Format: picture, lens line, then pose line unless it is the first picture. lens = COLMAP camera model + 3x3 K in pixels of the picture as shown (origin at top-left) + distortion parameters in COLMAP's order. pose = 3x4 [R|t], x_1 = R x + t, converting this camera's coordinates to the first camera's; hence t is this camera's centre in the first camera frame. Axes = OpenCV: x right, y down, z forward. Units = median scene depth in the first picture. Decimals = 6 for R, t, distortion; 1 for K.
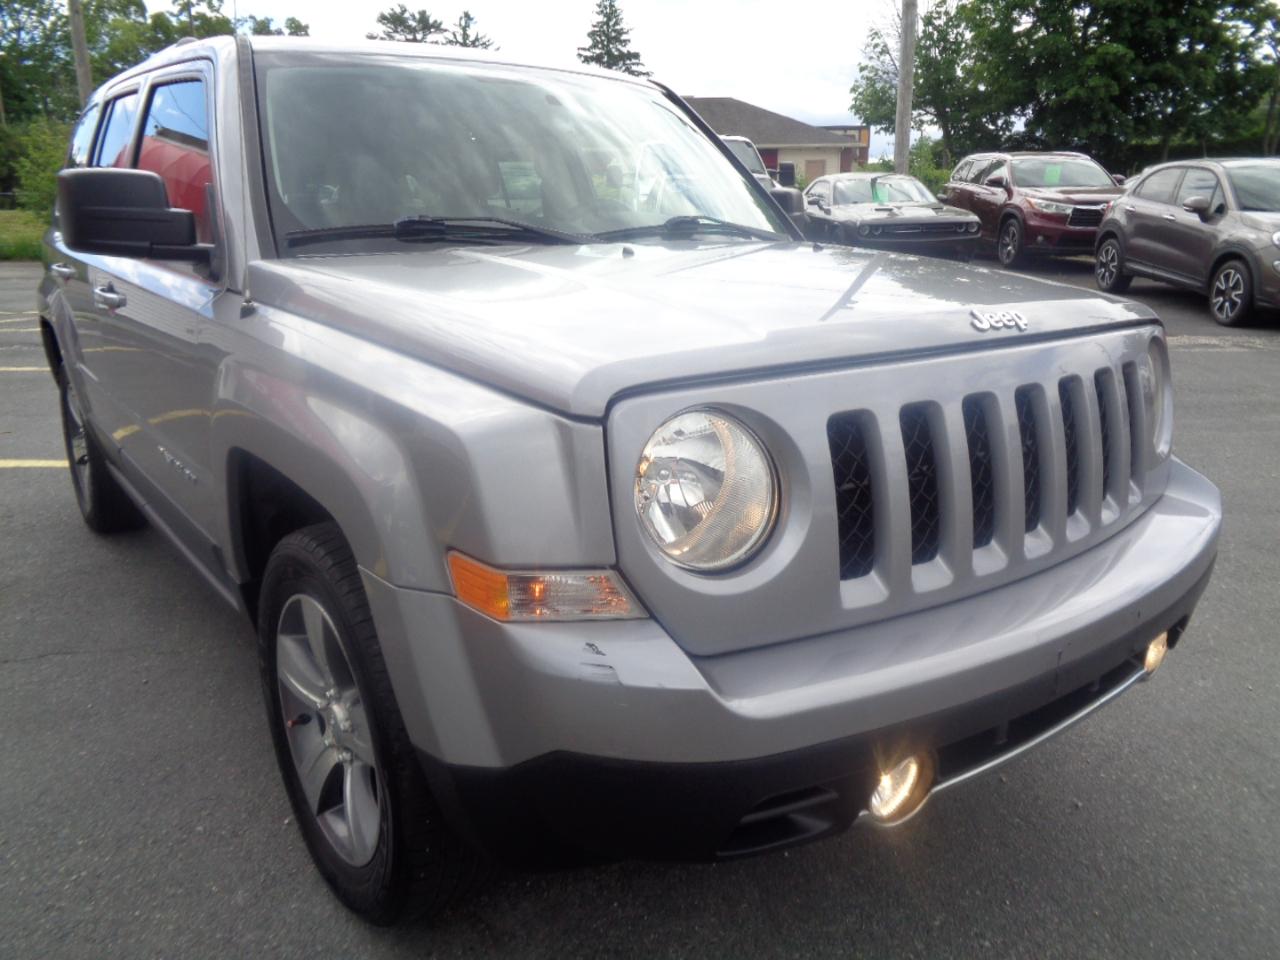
lens RADIAL K [[835.6, 0, 661.9], [0, 835.6, 463.6], [0, 0, 1]] dist [-0.000538, 0.001979]
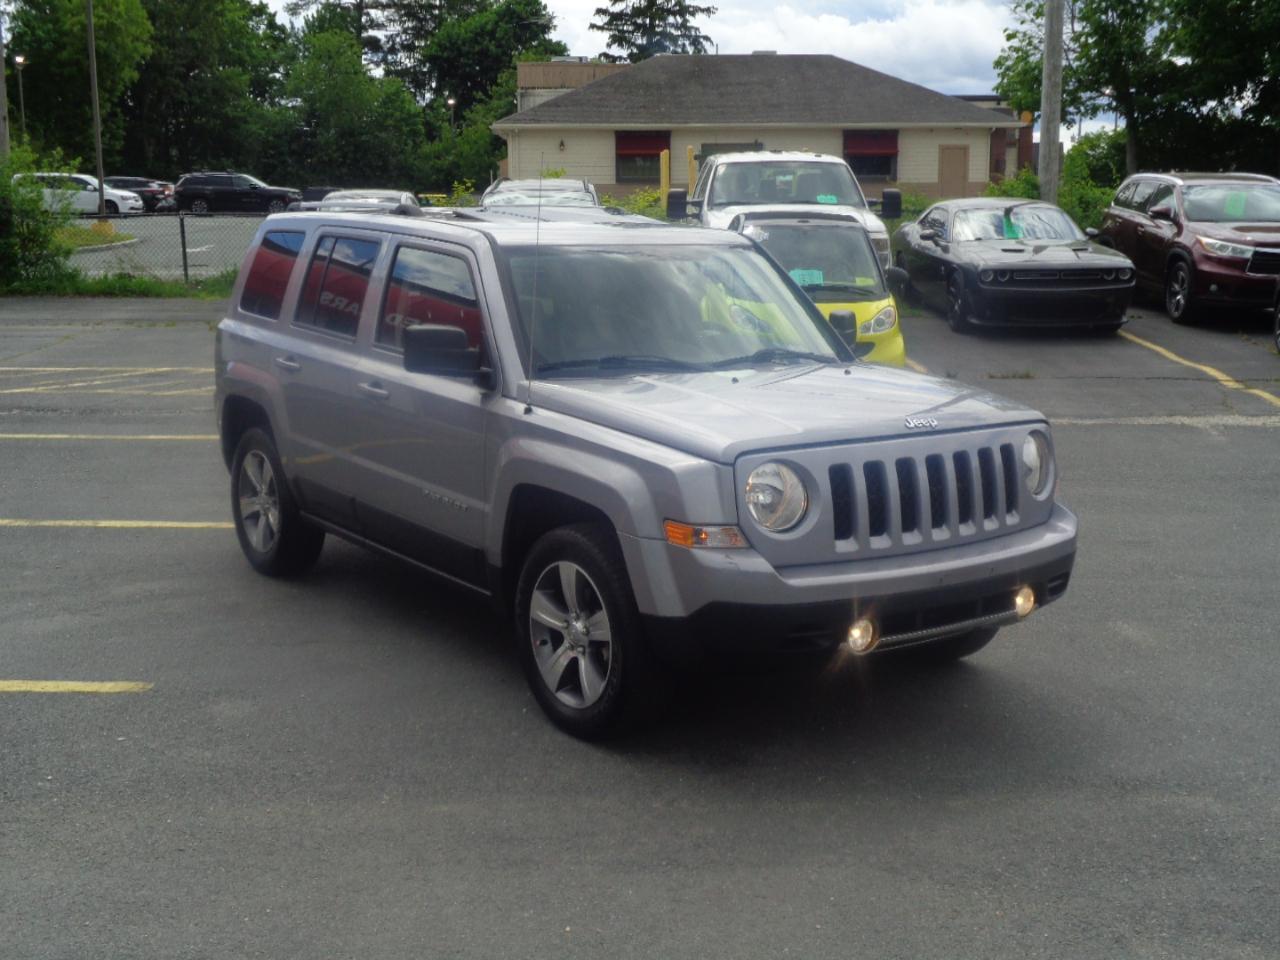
lens RADIAL K [[1443.1, 0, 640.0], [0, 1443.1, 480.0], [0, 0, 1]] dist [-0.015901, 0.018704]
pose [[0.998479, 0.014066, -0.053313, -0.013529], [-0.018746, 0.995916, -0.088318, 0.043194], [0.051853, 0.089183, 0.994665, -0.374327]]
